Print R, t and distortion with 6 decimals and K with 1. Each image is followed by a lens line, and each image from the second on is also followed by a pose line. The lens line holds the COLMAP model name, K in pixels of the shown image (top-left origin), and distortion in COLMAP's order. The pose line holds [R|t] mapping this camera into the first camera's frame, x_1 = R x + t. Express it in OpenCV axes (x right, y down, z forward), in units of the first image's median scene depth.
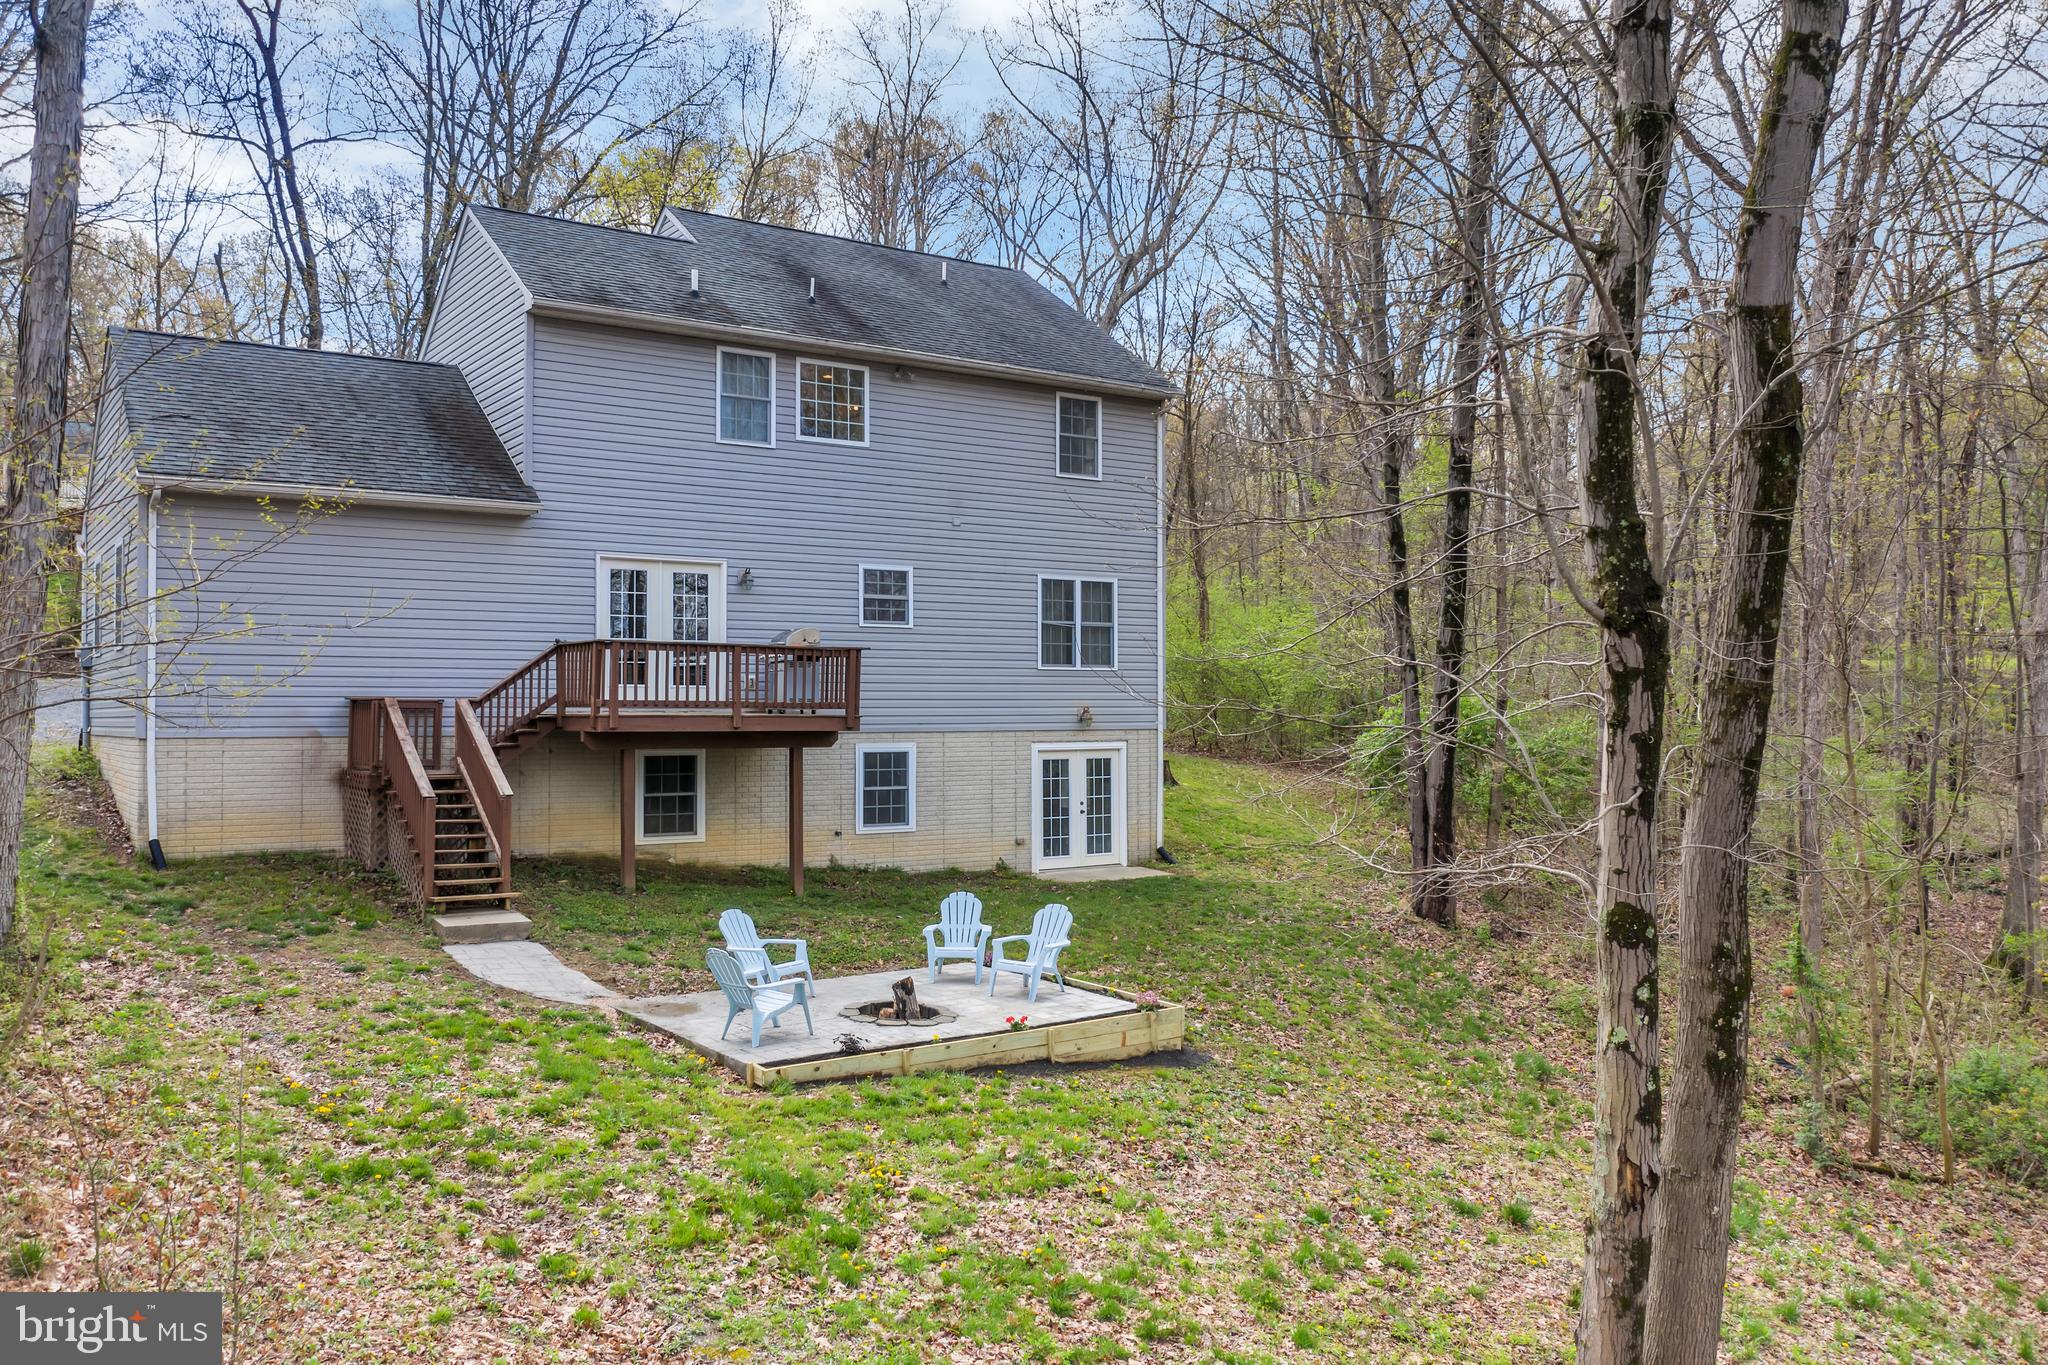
lens RADIAL K [[1632.9, 0, 1024.0], [0, 1632.9, 682.5], [0, 0, 1]] dist [-0.005626, -0.001508]
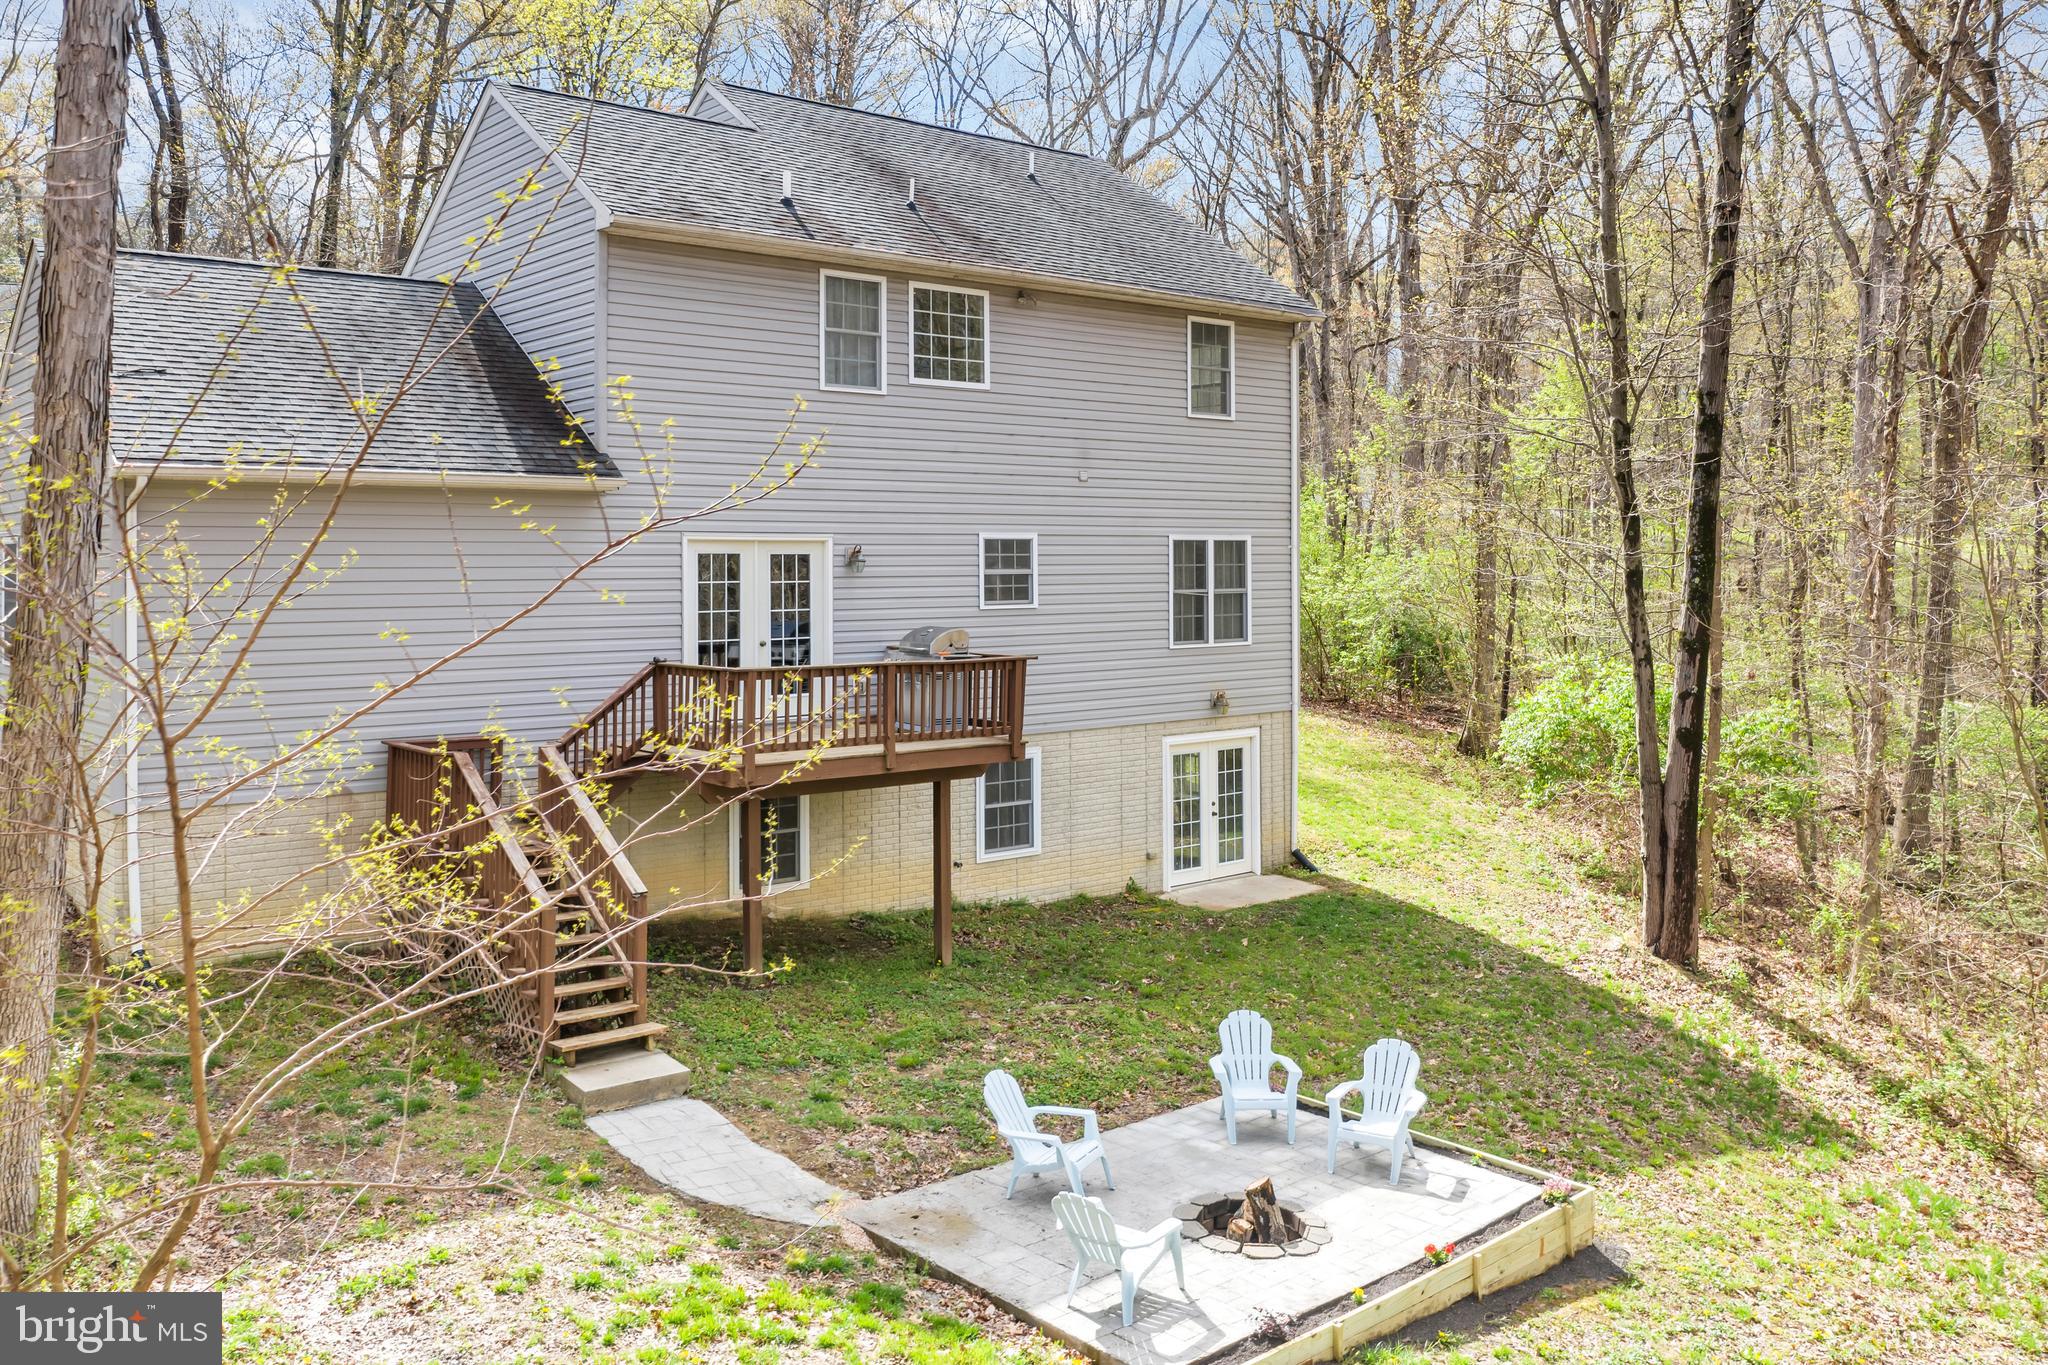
lens RADIAL K [[1702.3, 0, 1027.0], [0, 1702.3, 544.8], [0, 0, 1]] dist [-0.003499, -0.000006]
pose [[0.994375, -0.001786, 0.105901, -0.166916], [0.000525, 0.999929, 0.011937, -0.076706], [-0.105915, -0.011814, 0.994305, 0.149275]]
